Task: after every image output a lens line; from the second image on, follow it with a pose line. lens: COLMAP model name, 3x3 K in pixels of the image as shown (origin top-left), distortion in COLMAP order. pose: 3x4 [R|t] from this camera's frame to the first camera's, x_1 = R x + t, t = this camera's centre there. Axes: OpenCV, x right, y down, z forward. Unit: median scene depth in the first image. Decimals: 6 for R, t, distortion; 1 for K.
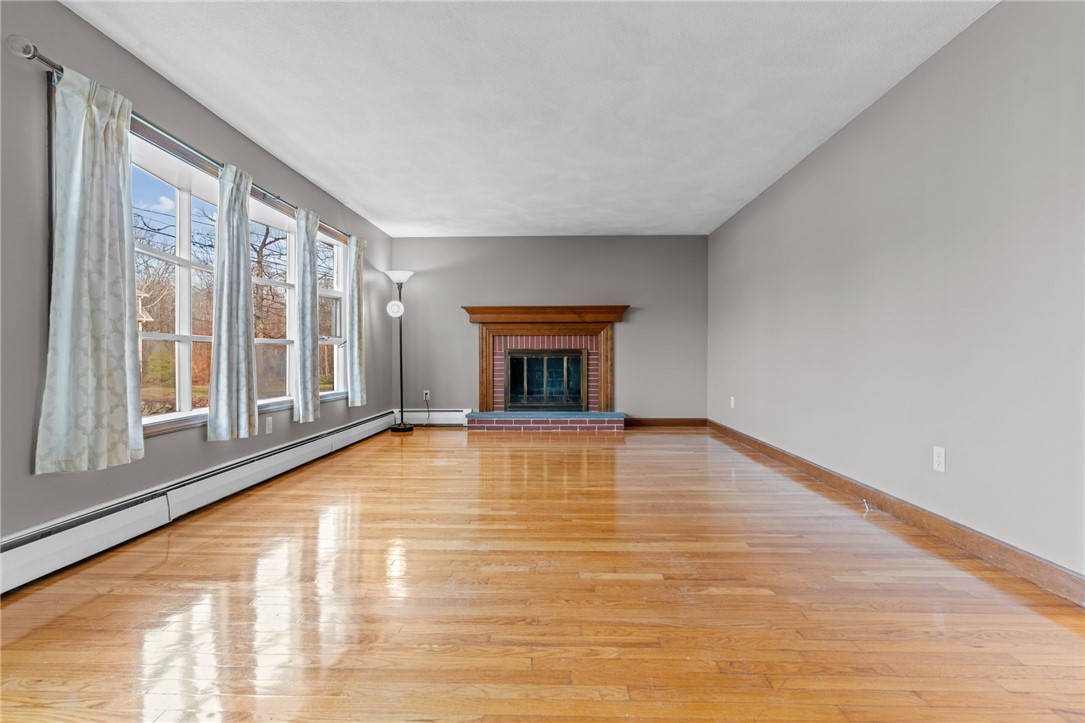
lens RADIAL K [[525.8, 0, 547.8], [0, 525.8, 353.0], [0, 0, 1]] dist [0.000443, 0.000489]
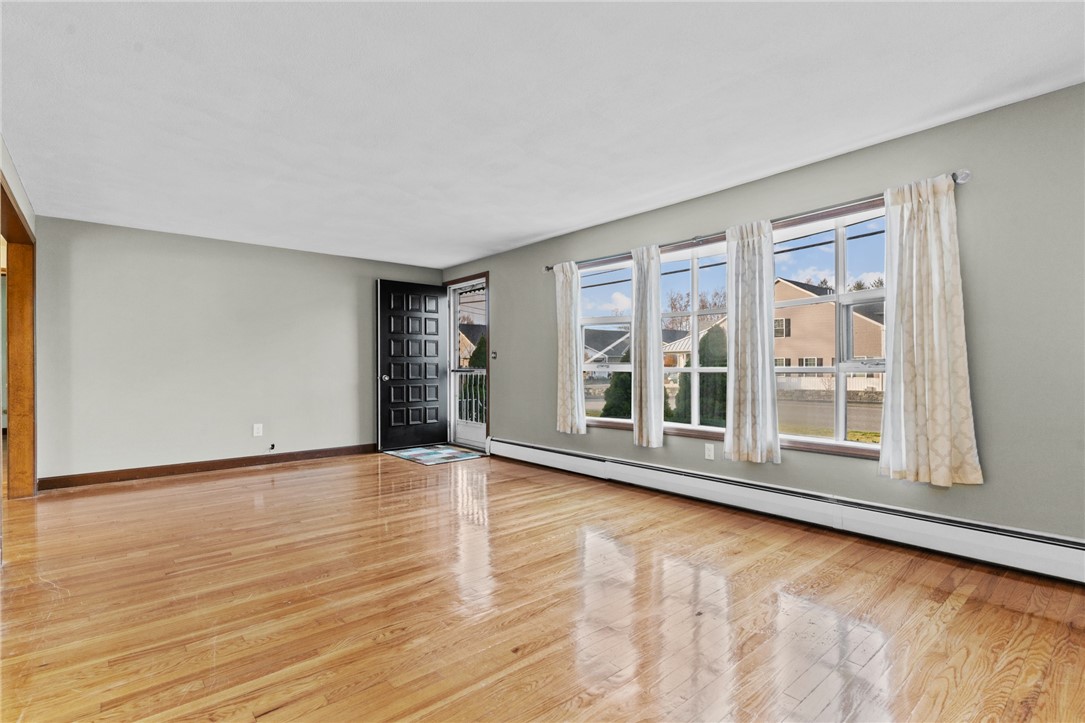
lens RADIAL K [[525.8, 0, 547.8], [0, 525.8, 353.0], [0, 0, 1]] dist [0.000443, 0.000489]
pose [[-0.755619, -0.010810, -0.654923, 0.611151], [0.011429, 0.999494, -0.029684, -0.050492], [0.654912, -0.029915, -0.755113, 2.344242]]
